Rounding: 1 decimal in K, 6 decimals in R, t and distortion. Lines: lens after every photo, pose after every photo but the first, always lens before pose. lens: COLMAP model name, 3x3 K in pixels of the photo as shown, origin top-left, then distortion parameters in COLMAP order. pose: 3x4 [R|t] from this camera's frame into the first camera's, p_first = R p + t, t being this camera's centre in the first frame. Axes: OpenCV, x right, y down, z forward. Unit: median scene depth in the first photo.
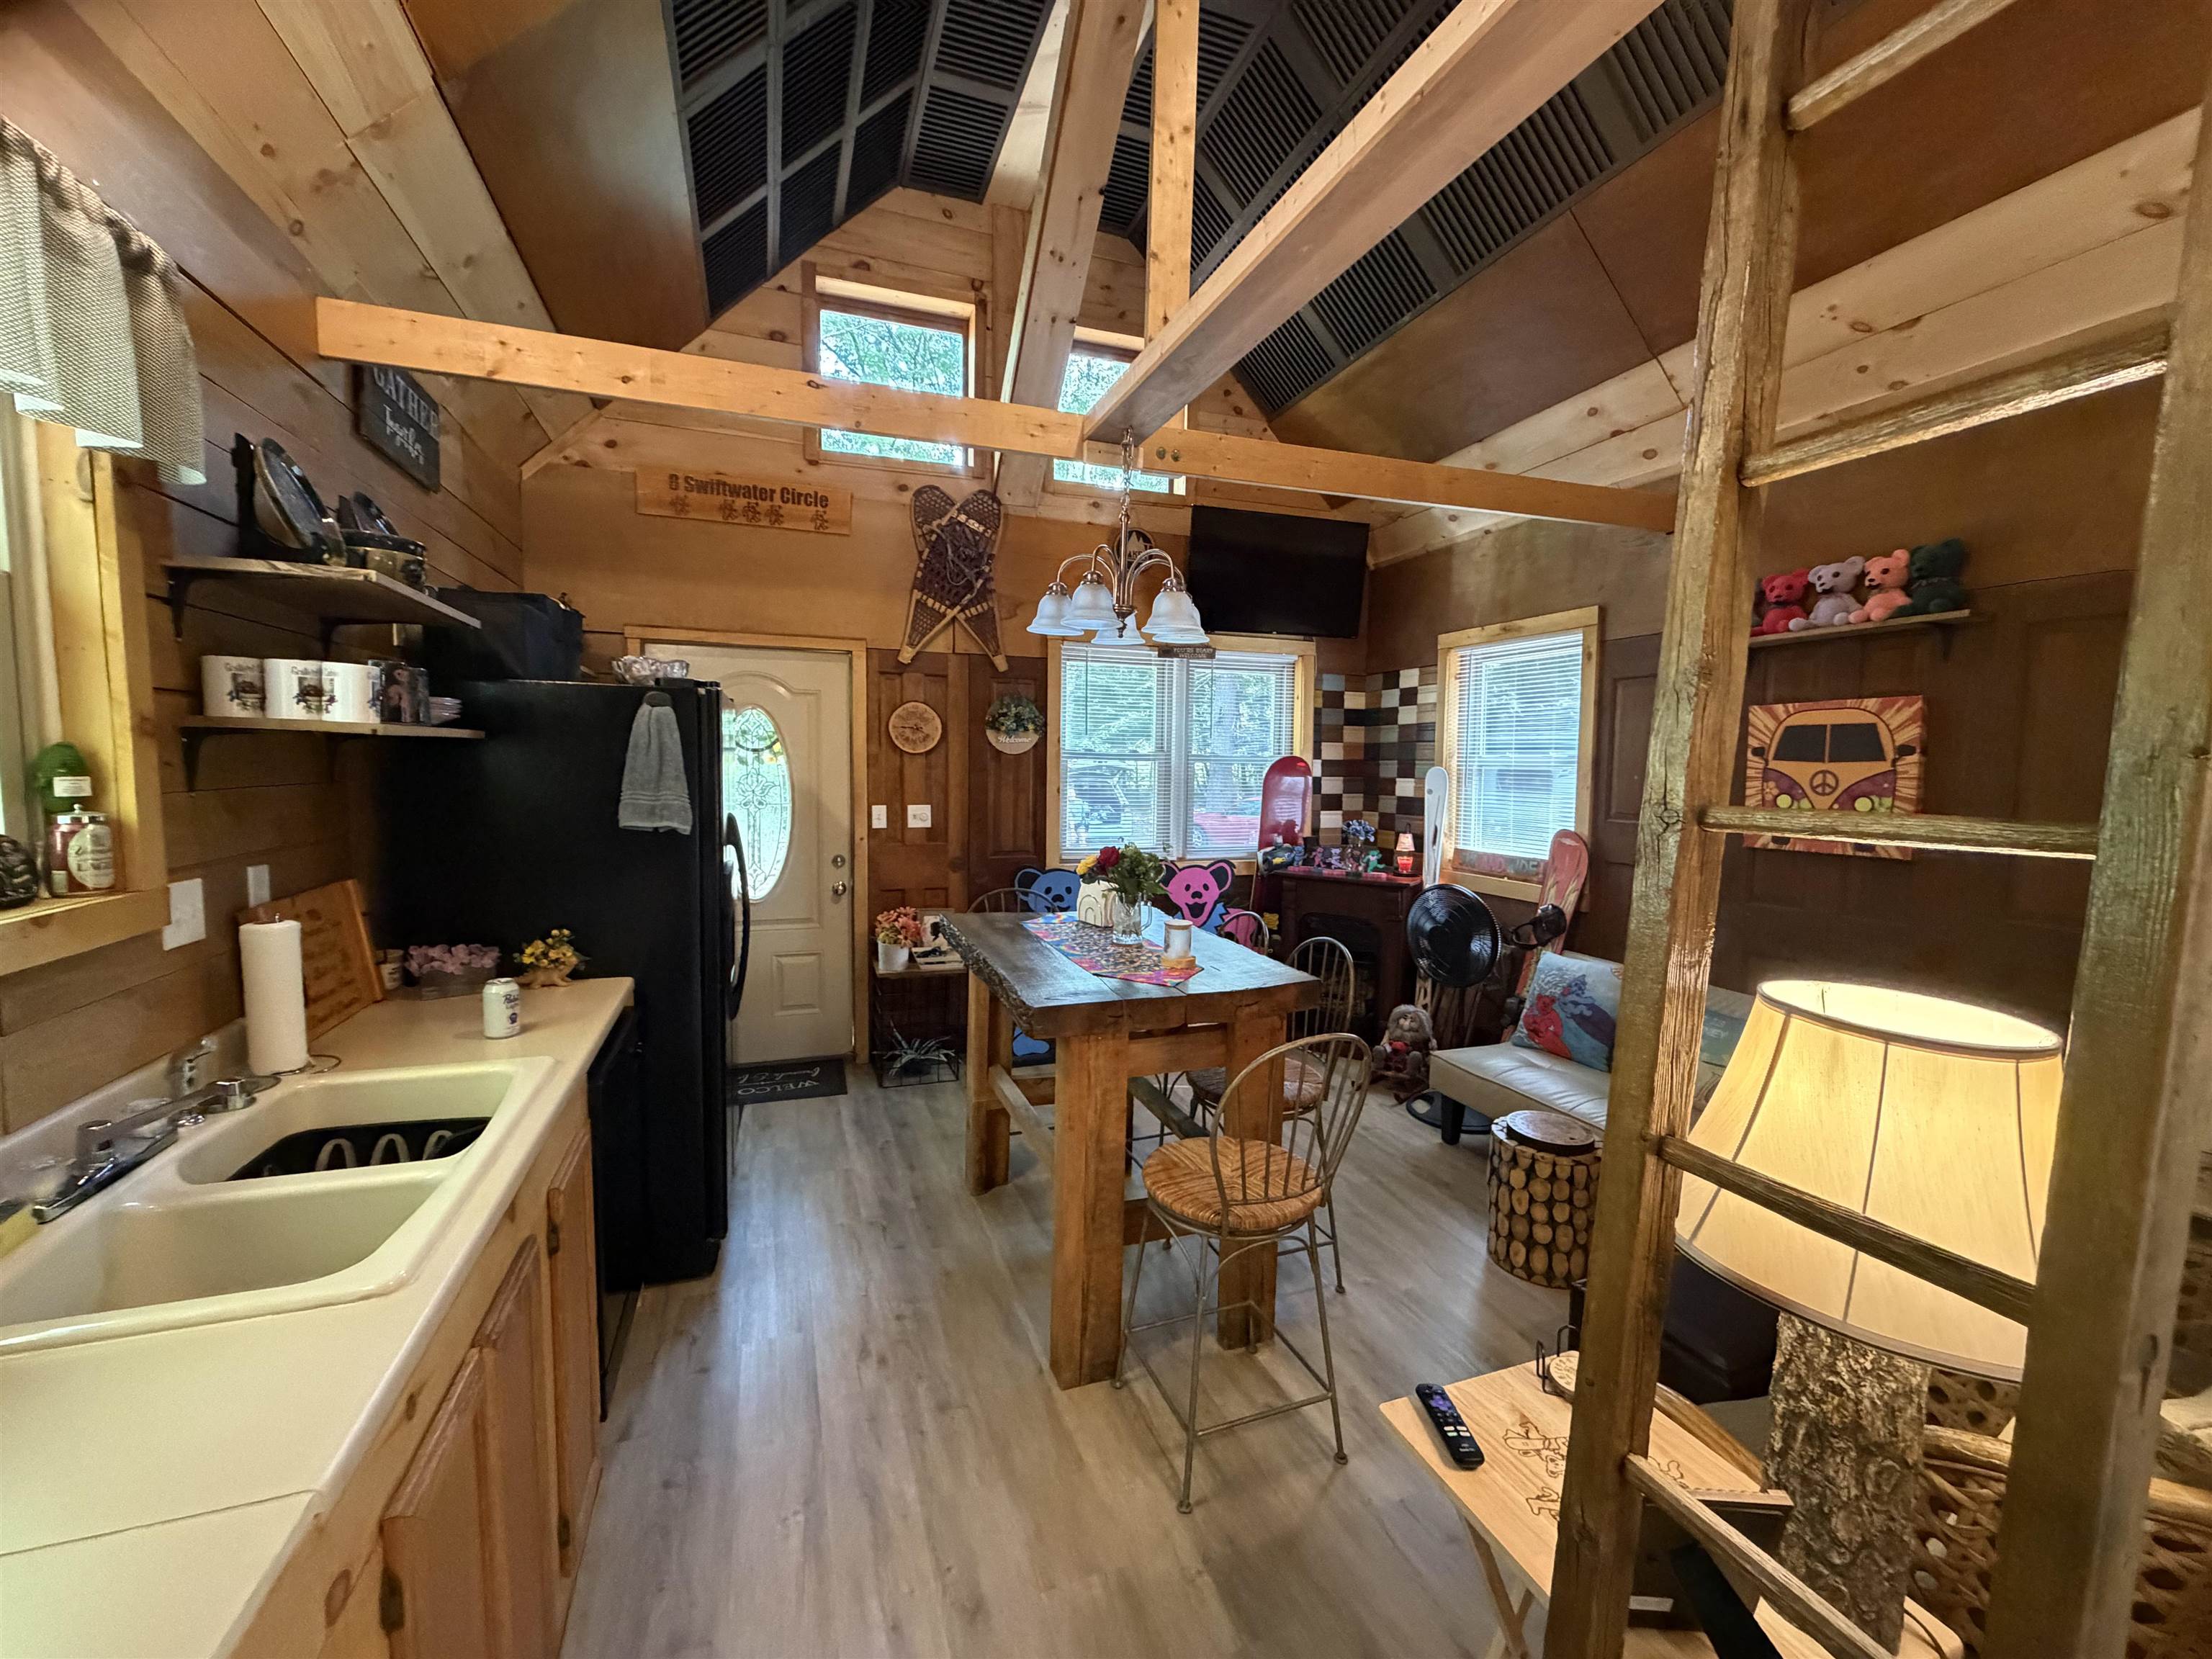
lens RADIAL K [[879.5, 0, 1103.3], [0, 879.5, 832.7], [0, 0, 1]] dist [-0.001714, 0.000142]
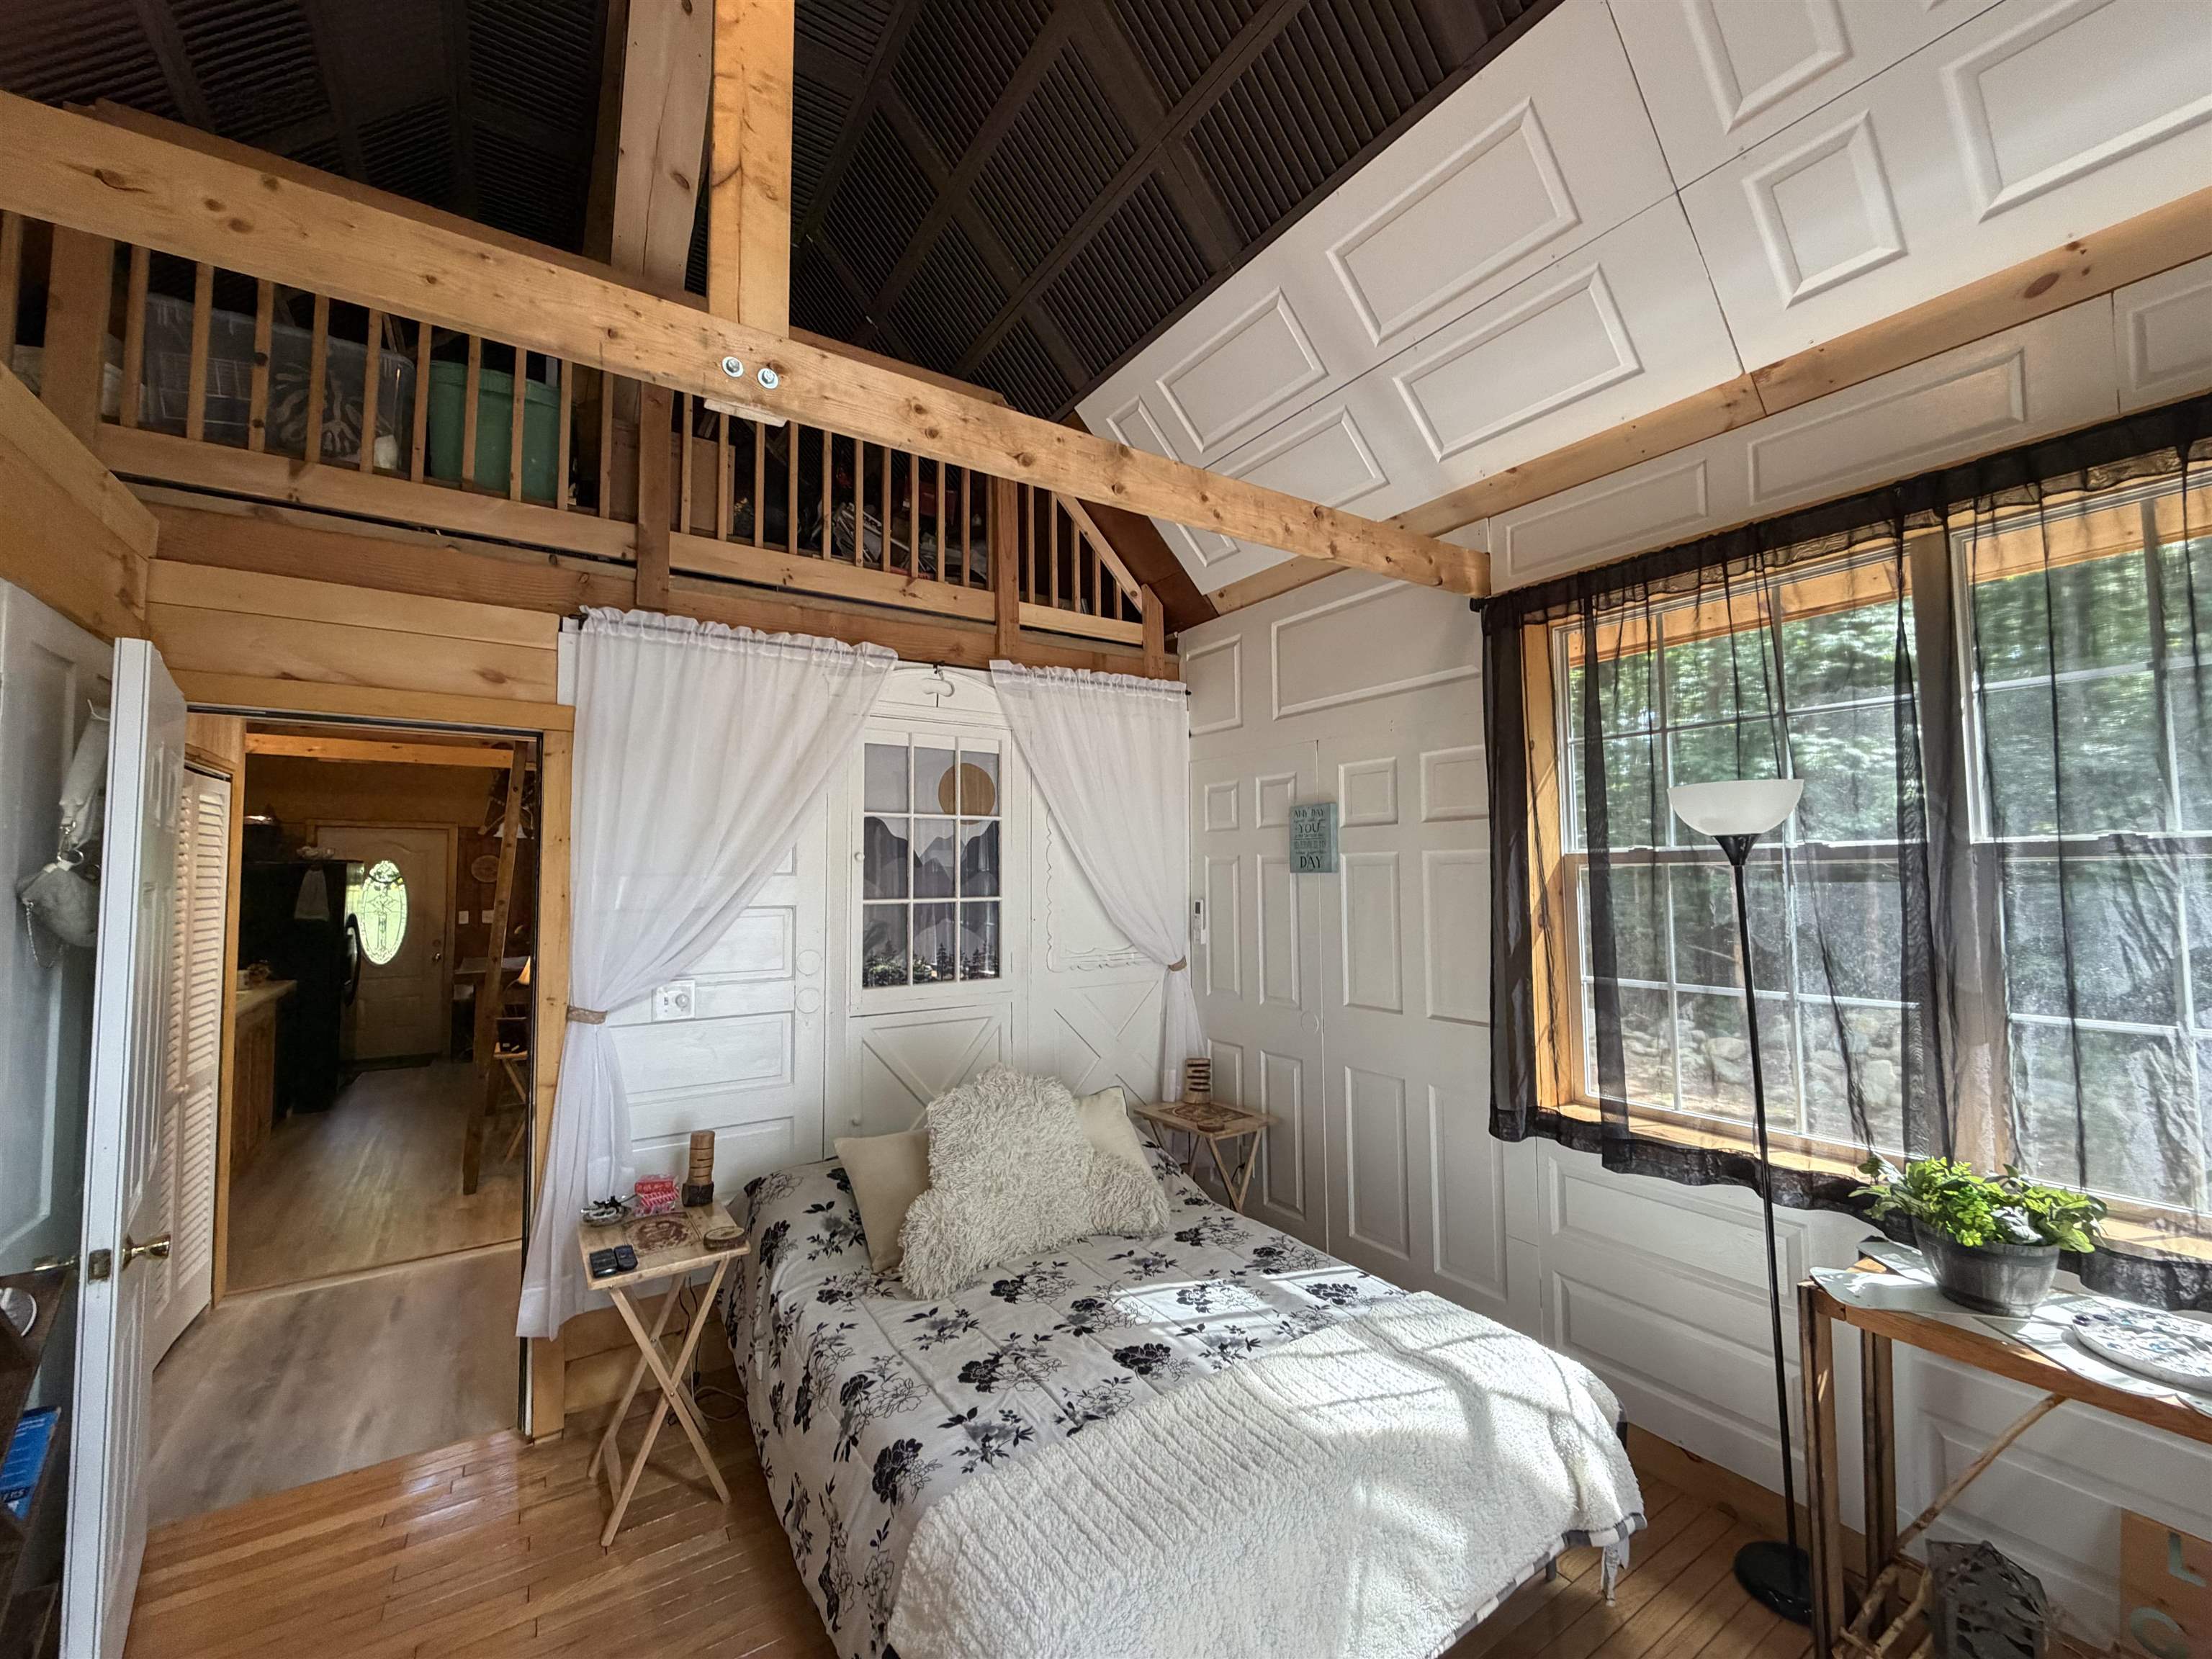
lens RADIAL K [[879.5, 0, 1103.4], [0, 879.5, 827.5], [0, 0, 1]] dist [-0.001714, 0.000142]
pose [[0.971325, -0.004552, 0.237710, 0.915101], [0.035213, 0.991544, -0.124902, 0.106675], [-0.235132, 0.129691, 0.963272, -1.663681]]
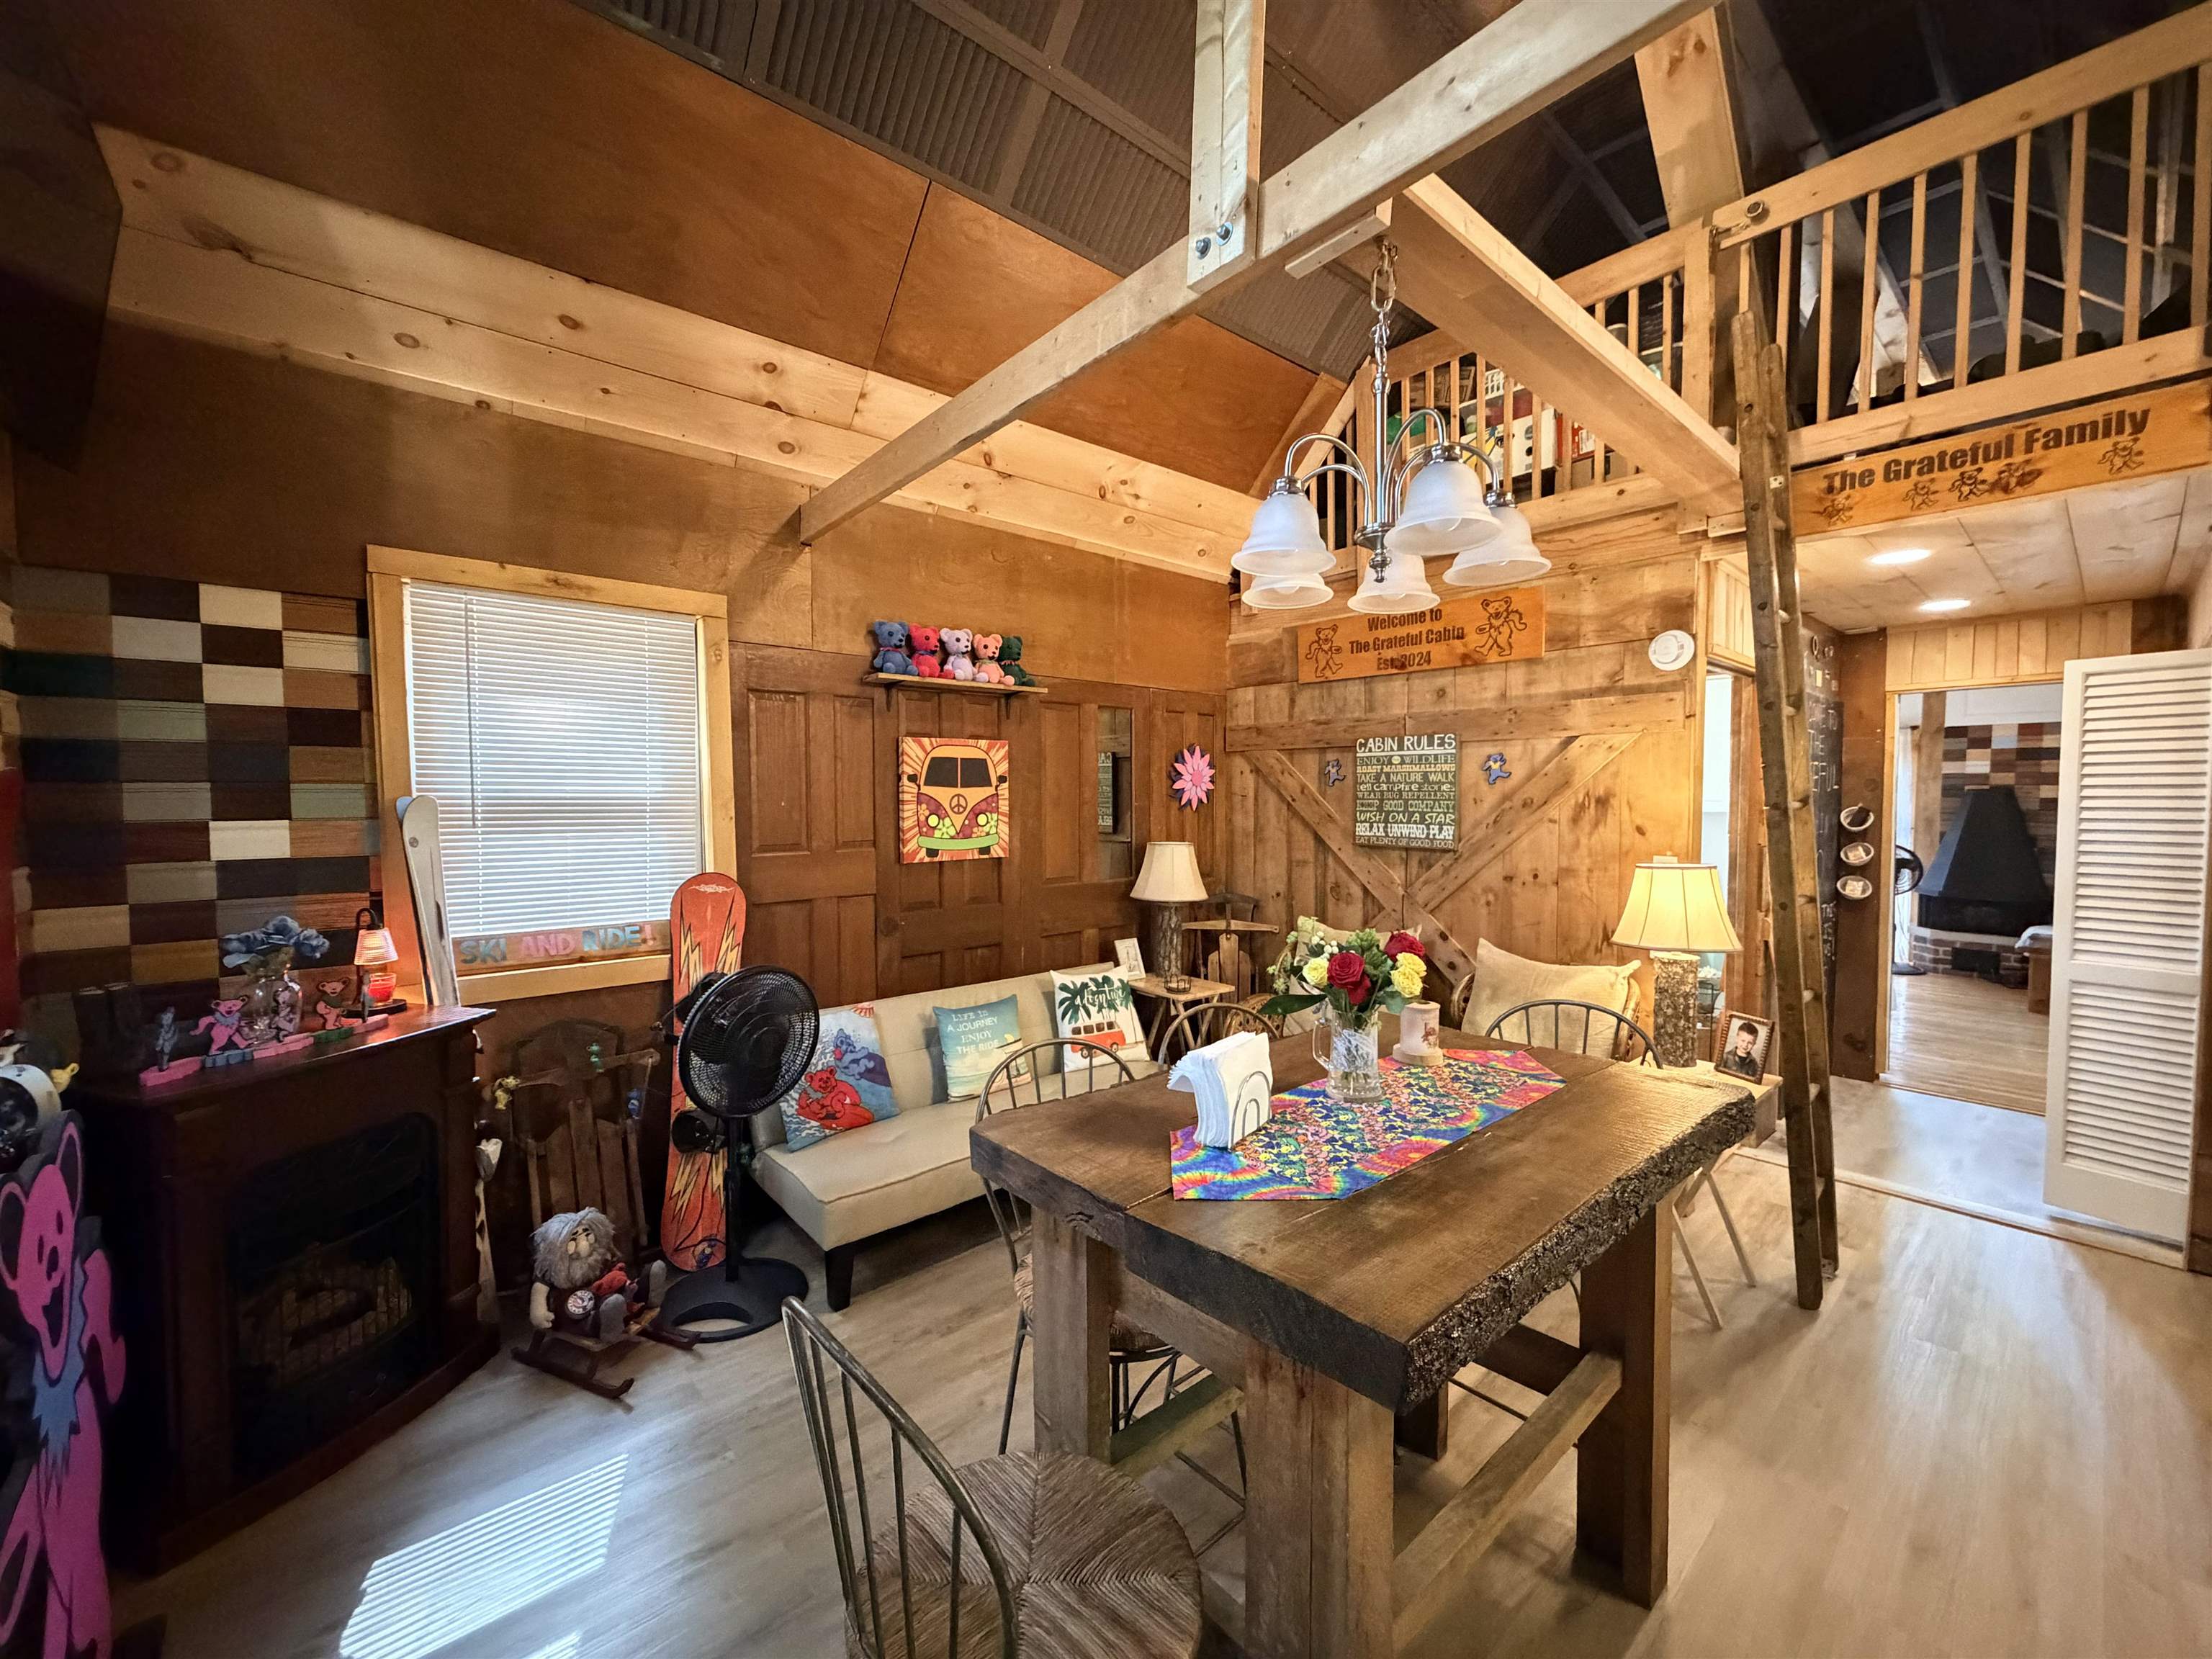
lens RADIAL K [[879.5, 0, 1100.6], [0, 879.5, 831.4], [0, 0, 1]] dist [-0.001714, 0.000142]
pose [[-0.349788, -0.051000, 0.935440, -0.436477], [0.070528, 0.994250, 0.080578, -0.106685], [-0.934170, 0.094160, -0.344180, 1.272578]]
